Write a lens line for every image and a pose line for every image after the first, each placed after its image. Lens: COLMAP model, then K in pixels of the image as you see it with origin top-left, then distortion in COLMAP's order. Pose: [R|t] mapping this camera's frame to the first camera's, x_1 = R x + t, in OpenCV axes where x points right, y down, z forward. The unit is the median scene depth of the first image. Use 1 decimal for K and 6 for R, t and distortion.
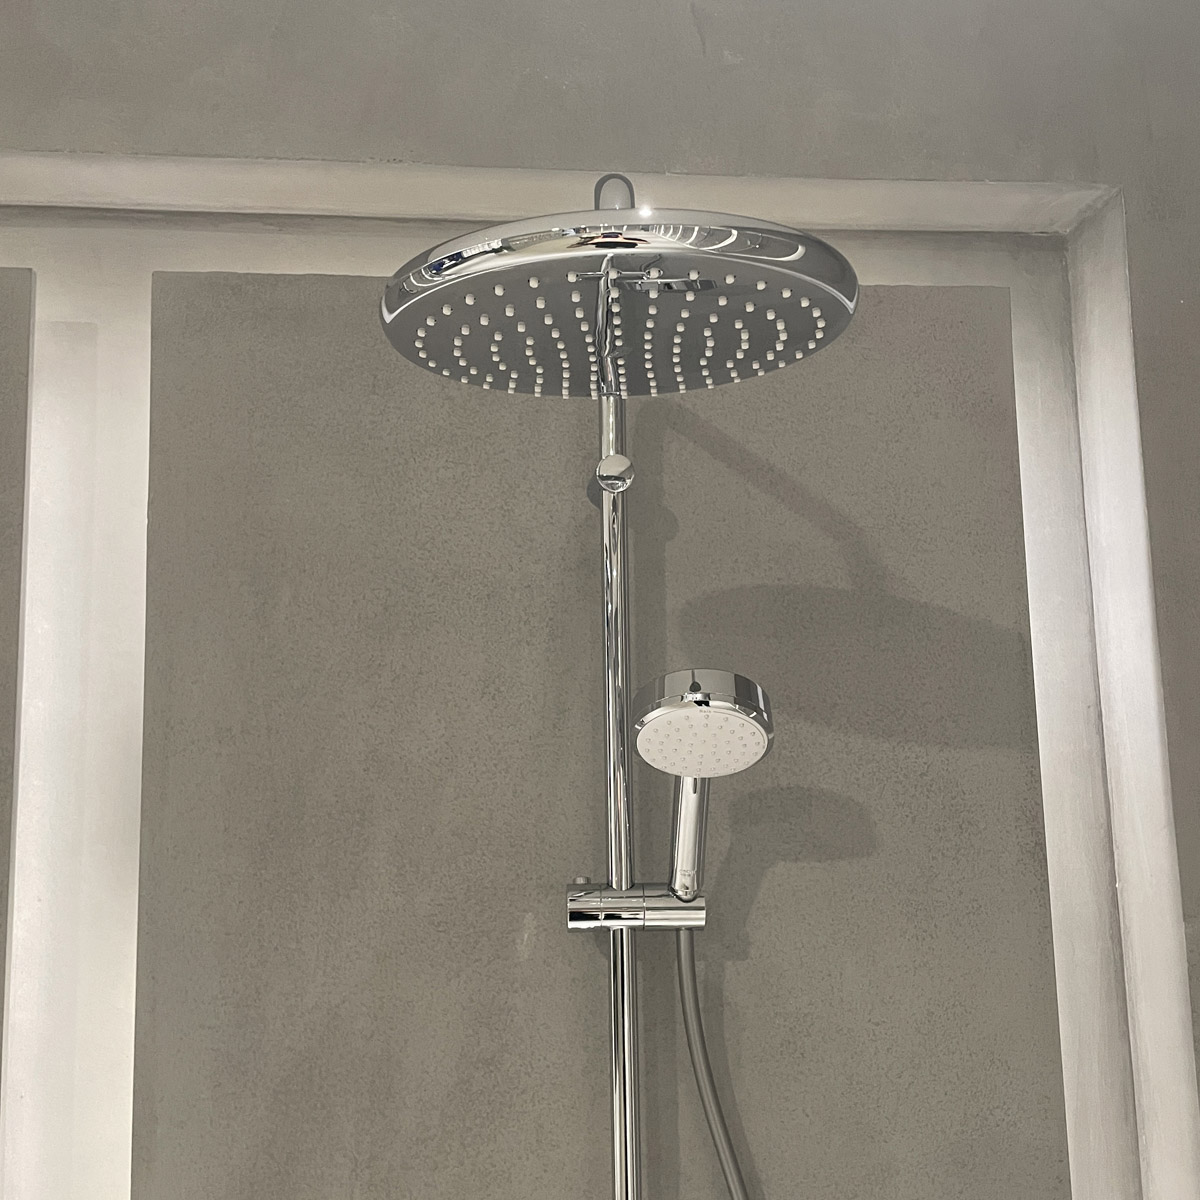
lens RADIAL K [[1198.4, 0, 606.8], [0, 1198.4, 581.1], [0, 0, 1]] dist [0.124311, -0.227690]
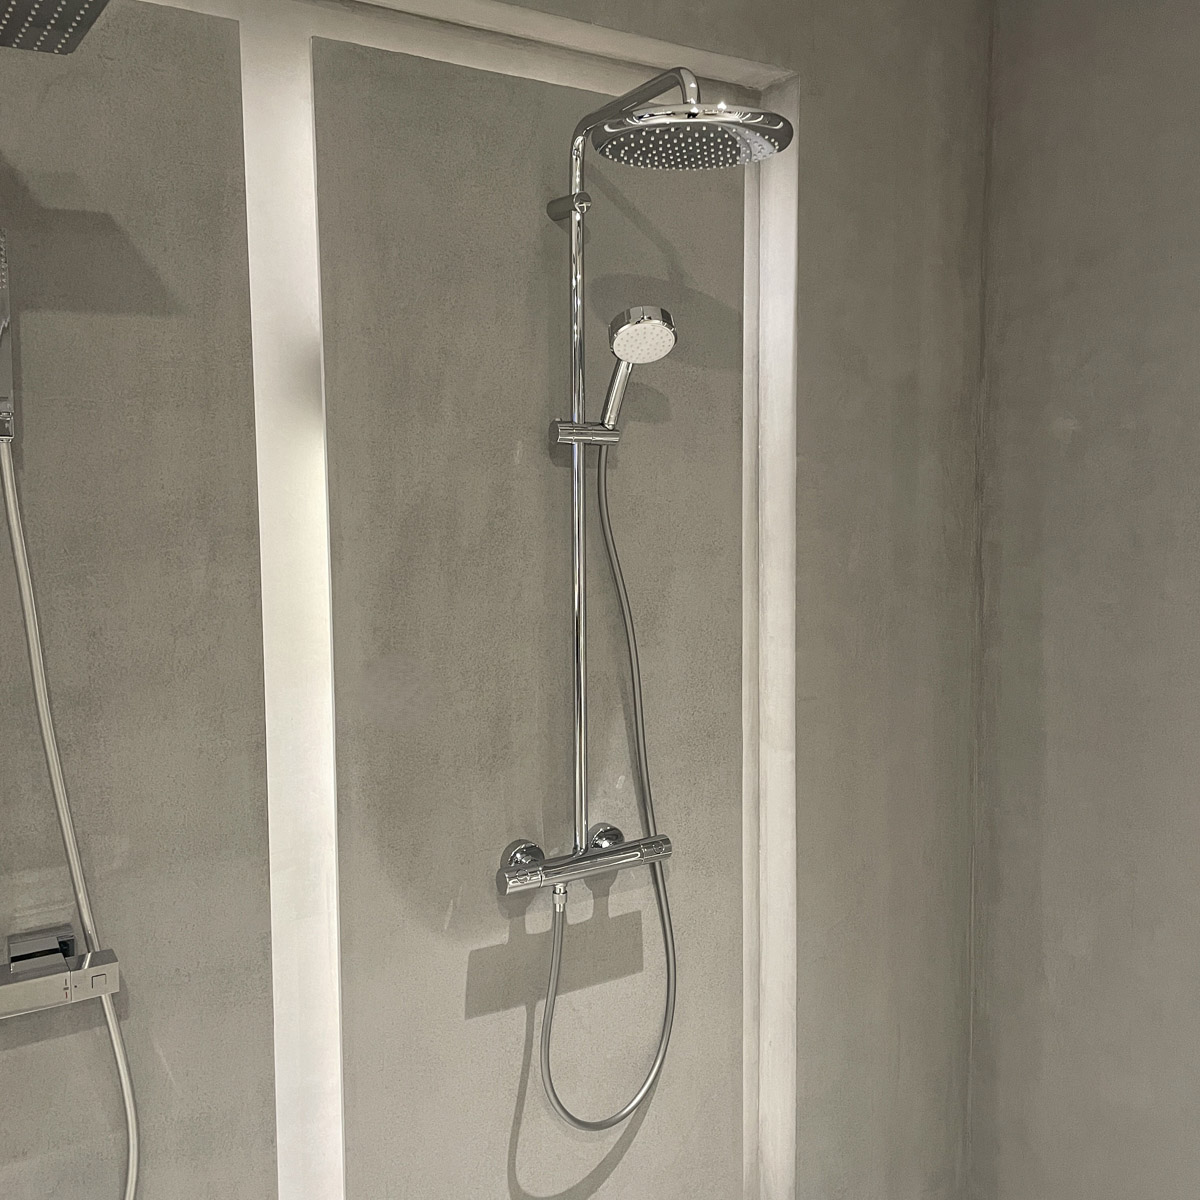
lens RADIAL K [[1217.7, 0, 610.4], [0, 1217.7, 593.3], [0, 0, 1]] dist [0.094195, -0.128564]
pose [[0.891891, -0.027008, 0.451443, -0.797518], [-0.067459, 0.979103, 0.191850, 0.130894], [-0.447191, -0.201563, 0.871431, -0.769513]]
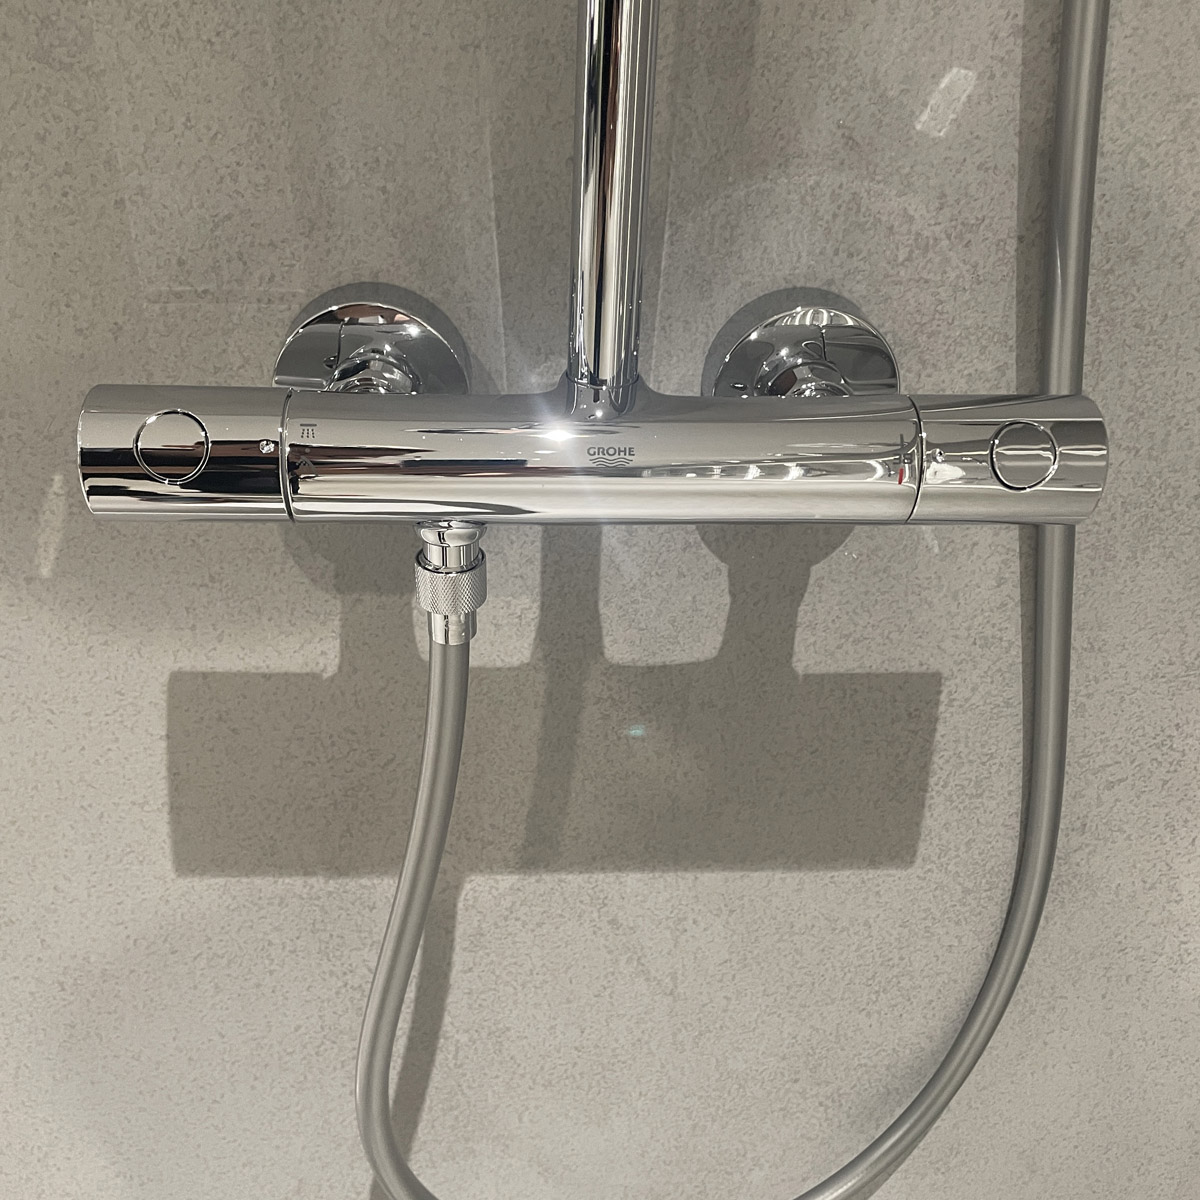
lens RADIAL K [[1215.5, 0, 601.7], [0, 1215.5, 571.0], [0, 0, 1]] dist [0.095864, -0.132561]
pose [[0.997304, 0.073379, -0.000639, 0.028445], [-0.059693, 0.816298, 0.574539, 0.729726], [0.042681, -0.572952, 0.818477, 0.508667]]
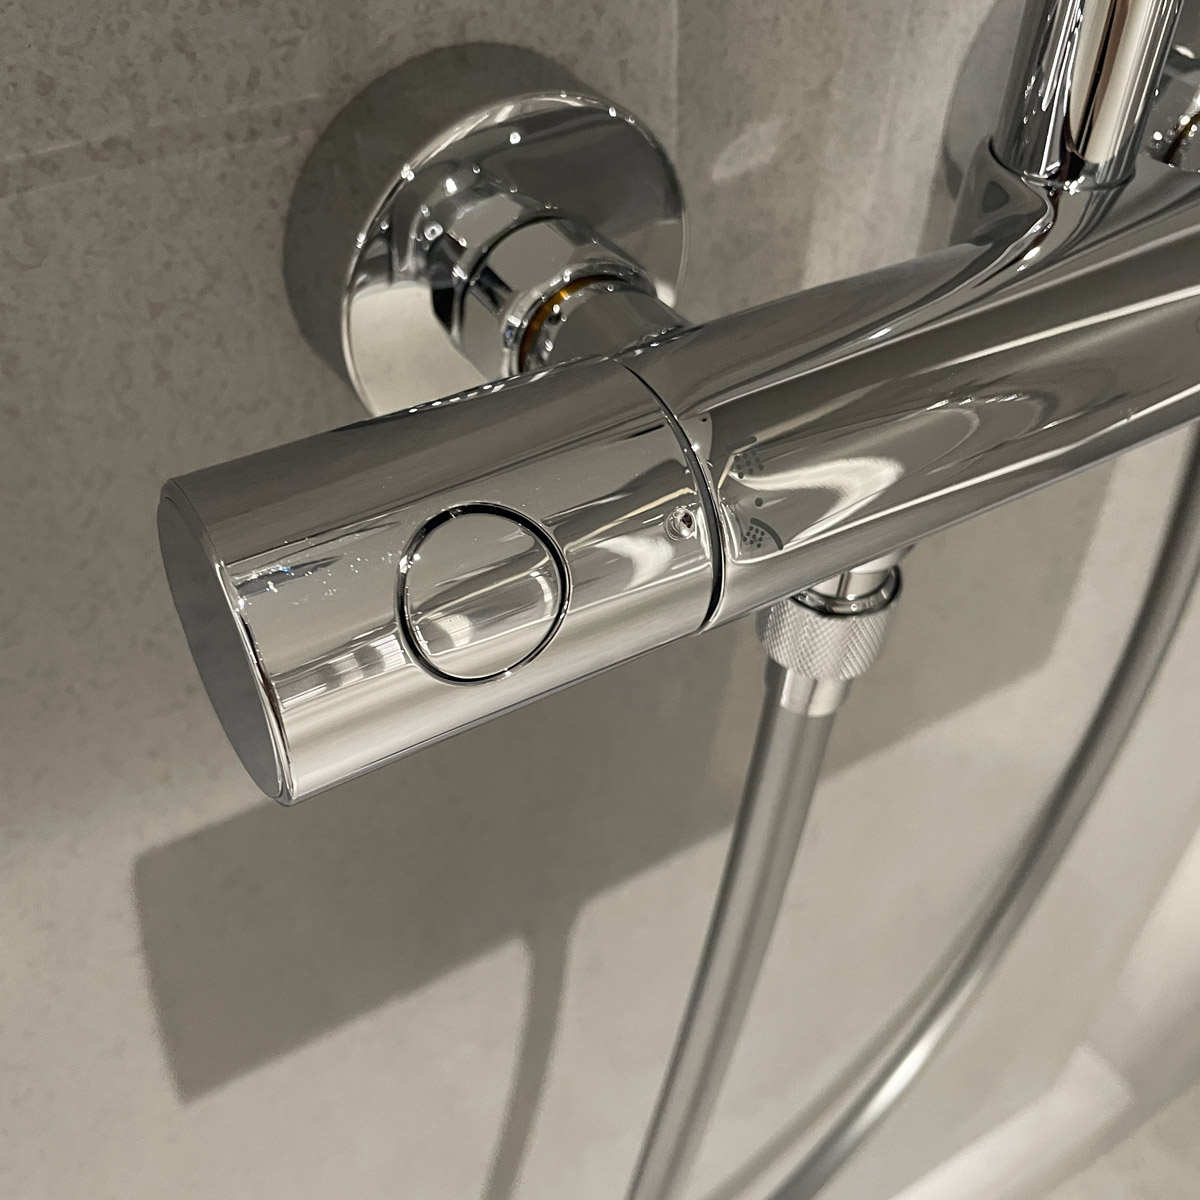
lens RADIAL K [[1263.1, 0, 605.9], [0, 1263.1, 569.1], [0, 0, 1]] dist [0.011543, -0.012668]
pose [[0.896882, -0.257245, 0.359760, -0.133576], [-0.099338, 0.675484, 0.730652, 0.801686], [-0.430969, -0.691047, 0.580276, 0.722236]]
